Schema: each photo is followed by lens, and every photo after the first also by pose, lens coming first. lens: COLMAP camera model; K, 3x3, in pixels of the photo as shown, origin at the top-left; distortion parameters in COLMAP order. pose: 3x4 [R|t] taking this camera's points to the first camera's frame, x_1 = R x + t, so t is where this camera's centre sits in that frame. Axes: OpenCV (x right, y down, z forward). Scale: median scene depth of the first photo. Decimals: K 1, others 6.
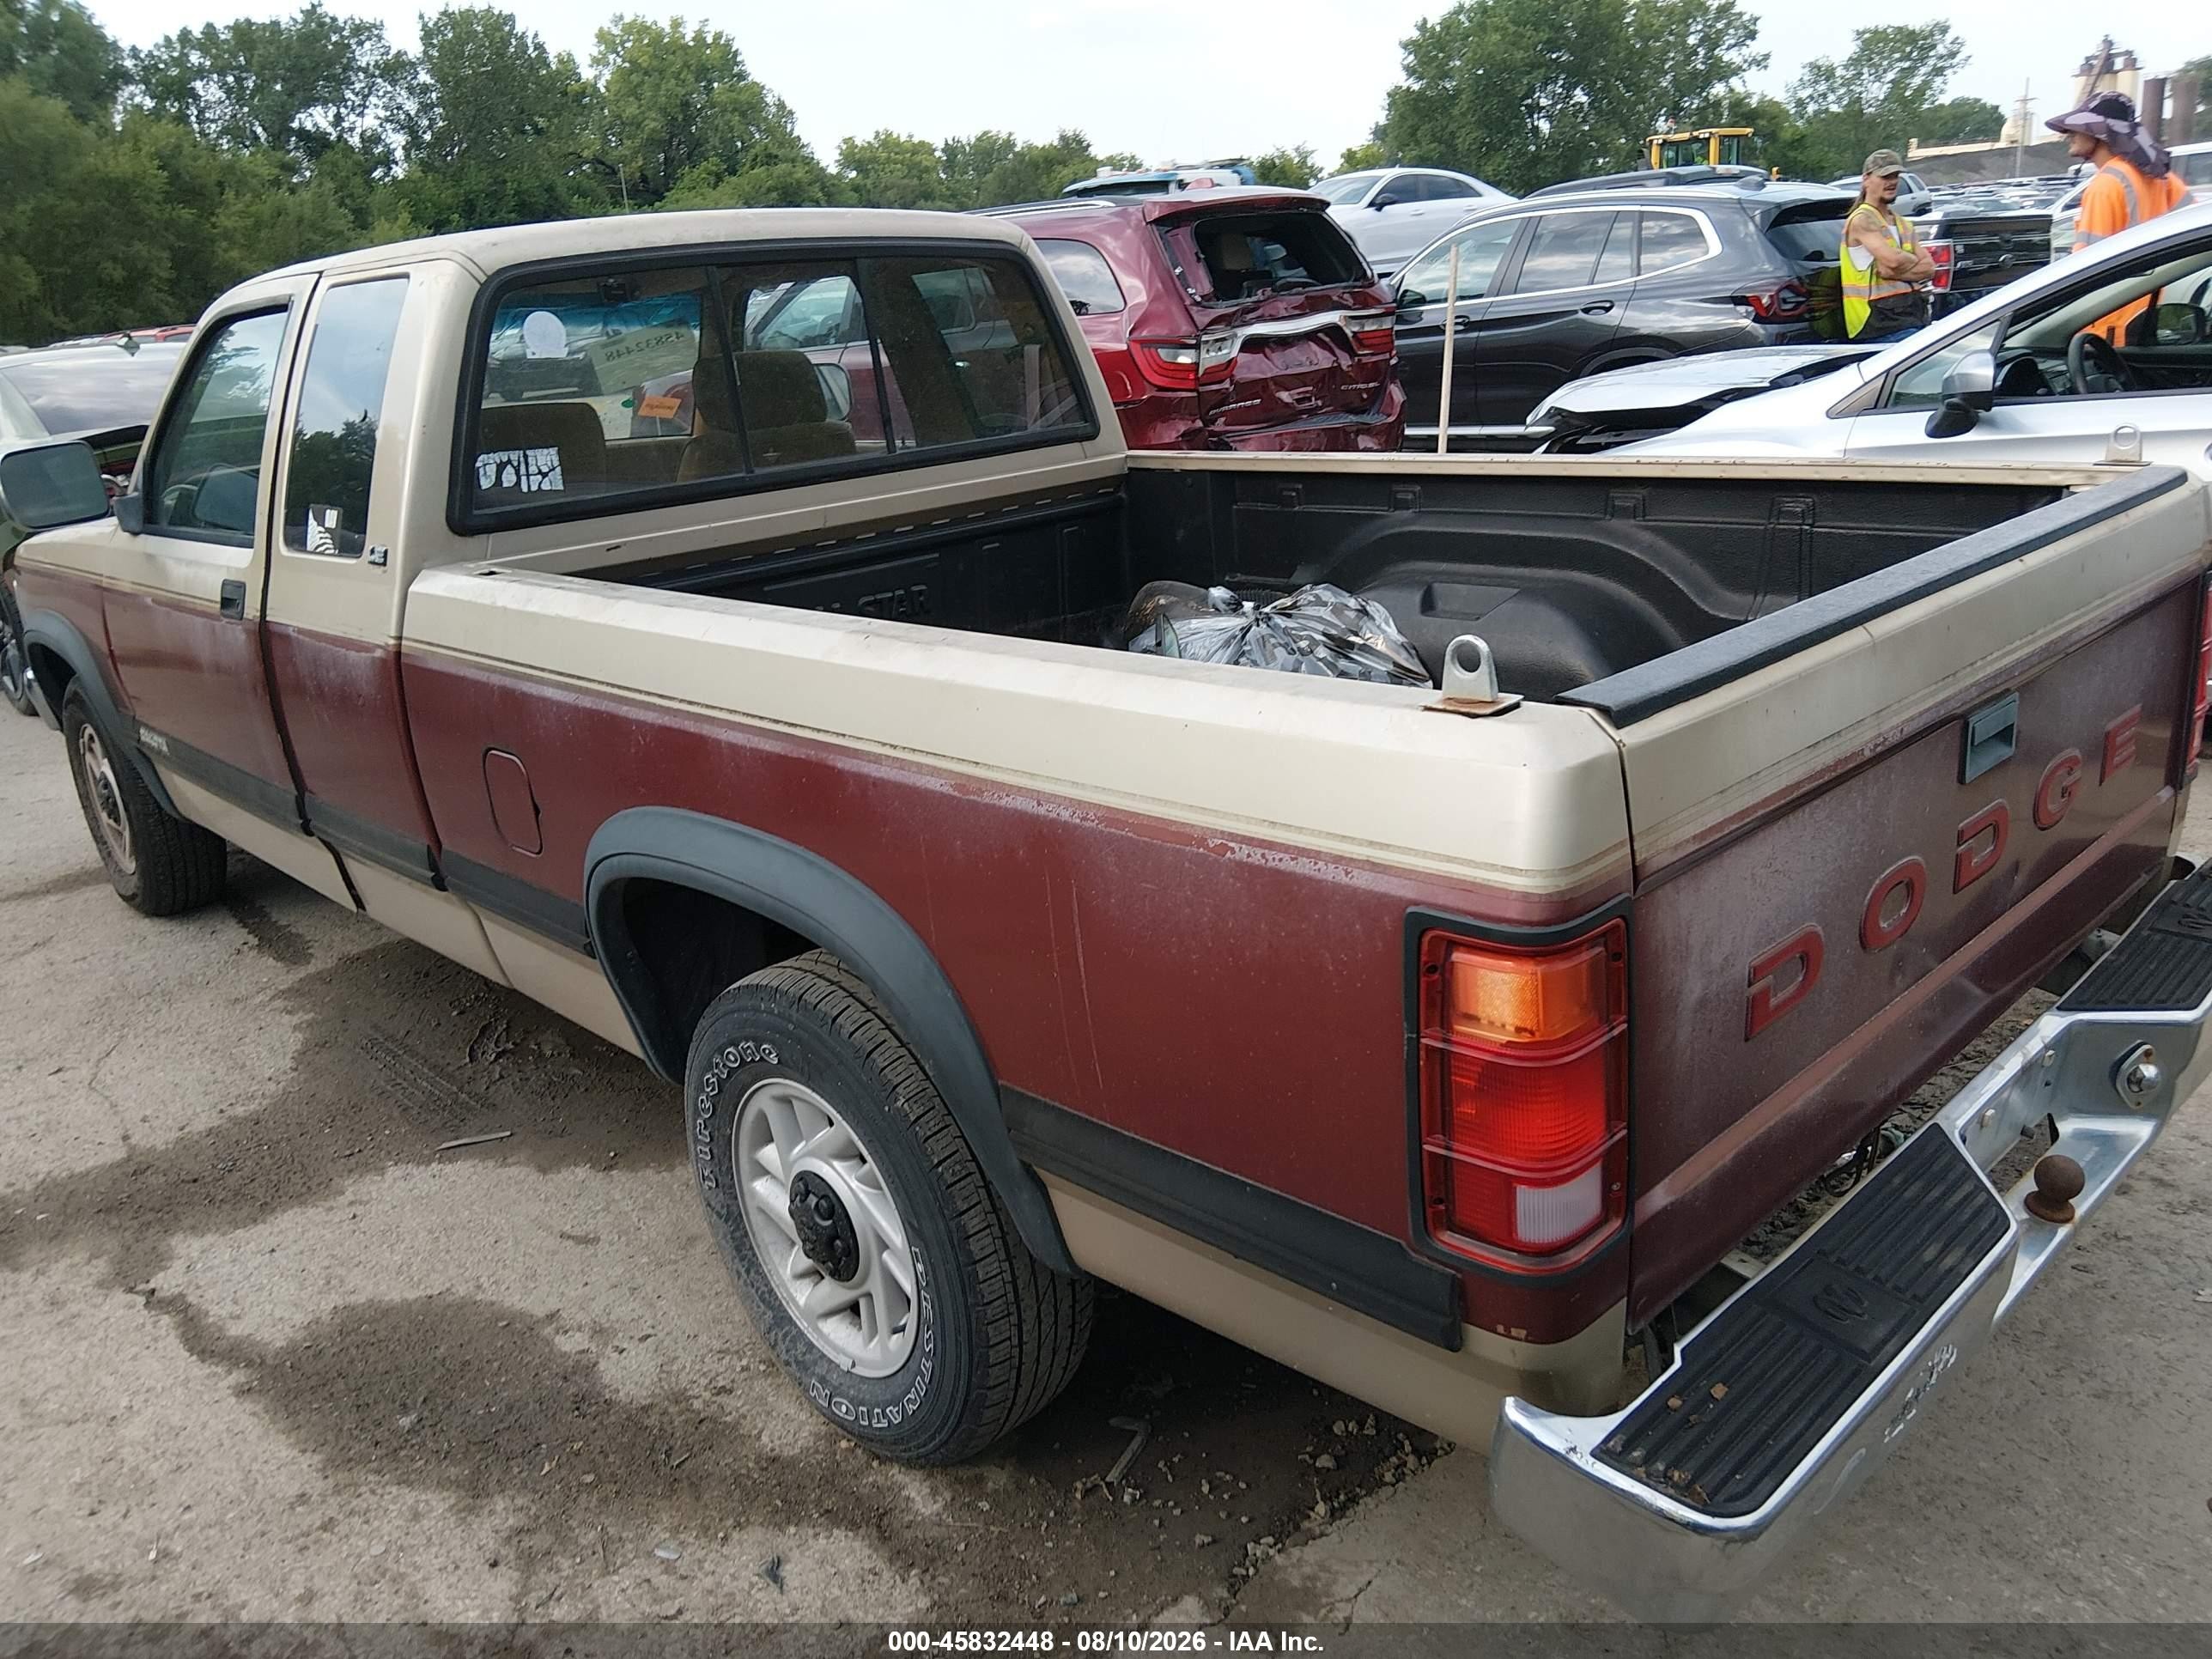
lens RADIAL K [[1651.2, 0, 1117.4], [0, 1651.2, 834.3], [0, 0, 1]] dist [0.039570, -0.065617]
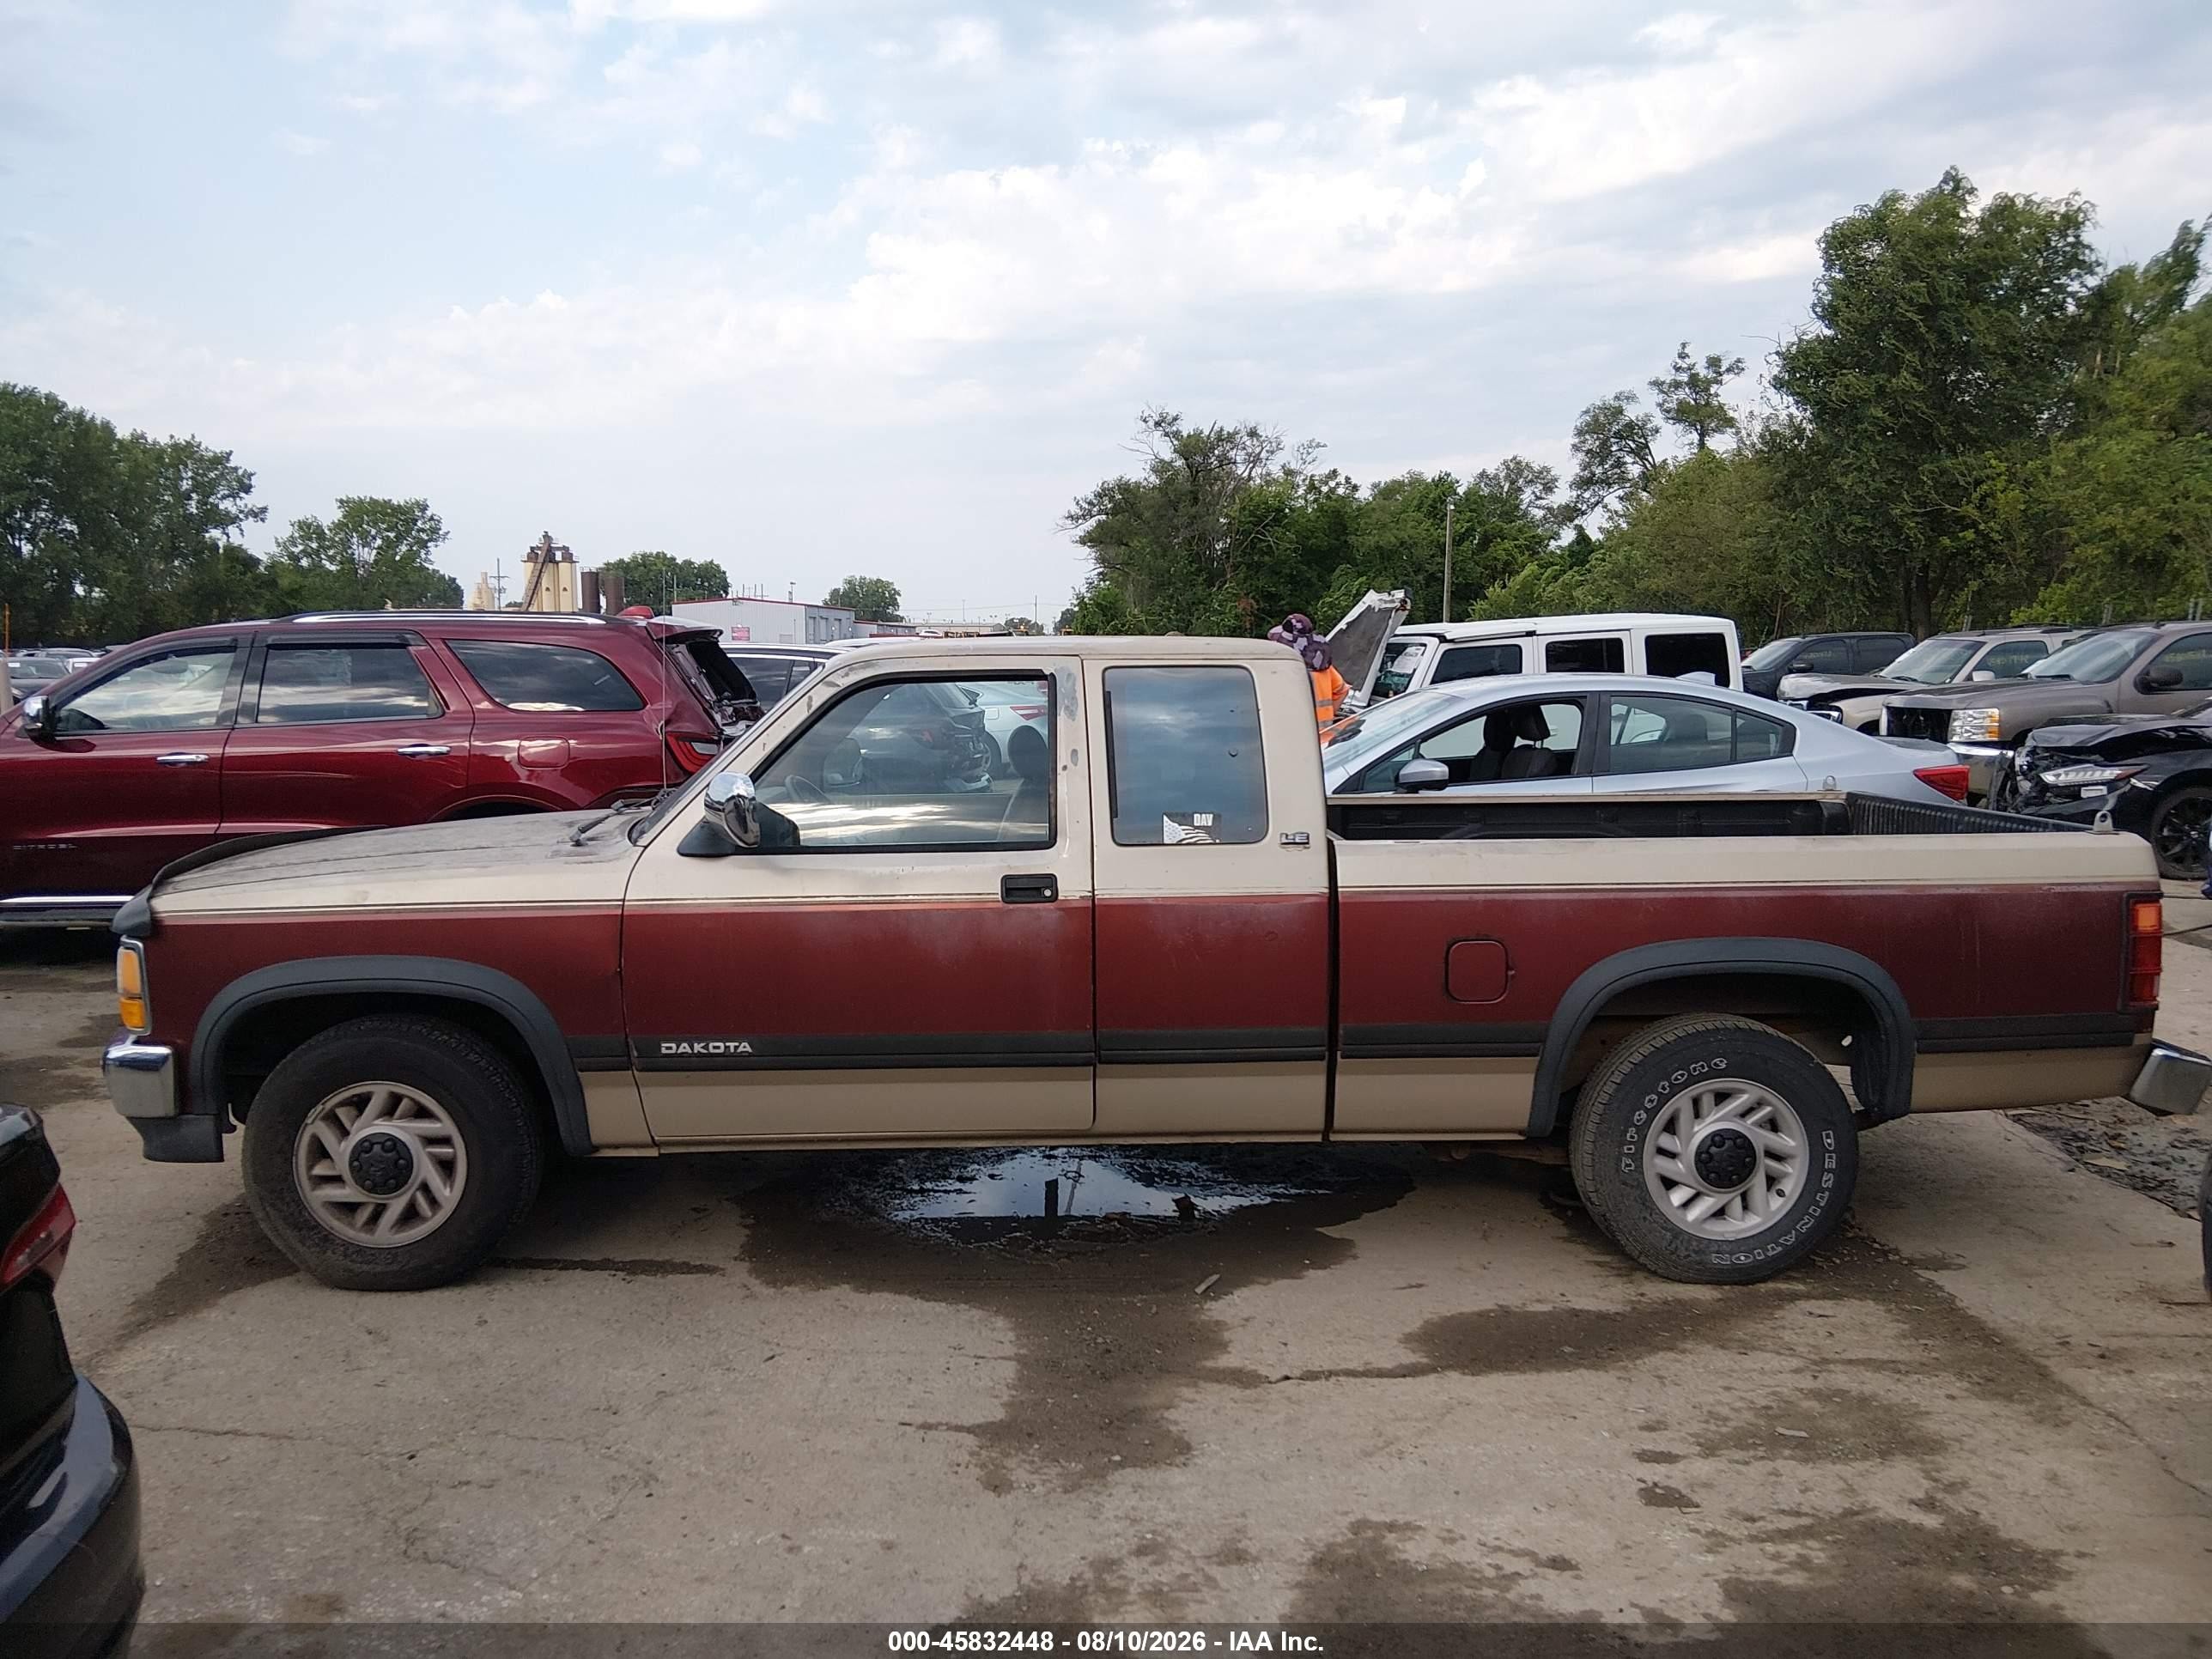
lens RADIAL K [[1623.2, 0, 1100.0], [0, 1623.2, 879.6], [0, 0, 1]] dist [0.098302, -0.155340]
pose [[0.679425, -0.022046, 0.733414, -1.739571], [0.186767, 0.971822, -0.143807, 0.053096], [-0.709578, 0.234684, 0.664397, 0.152868]]
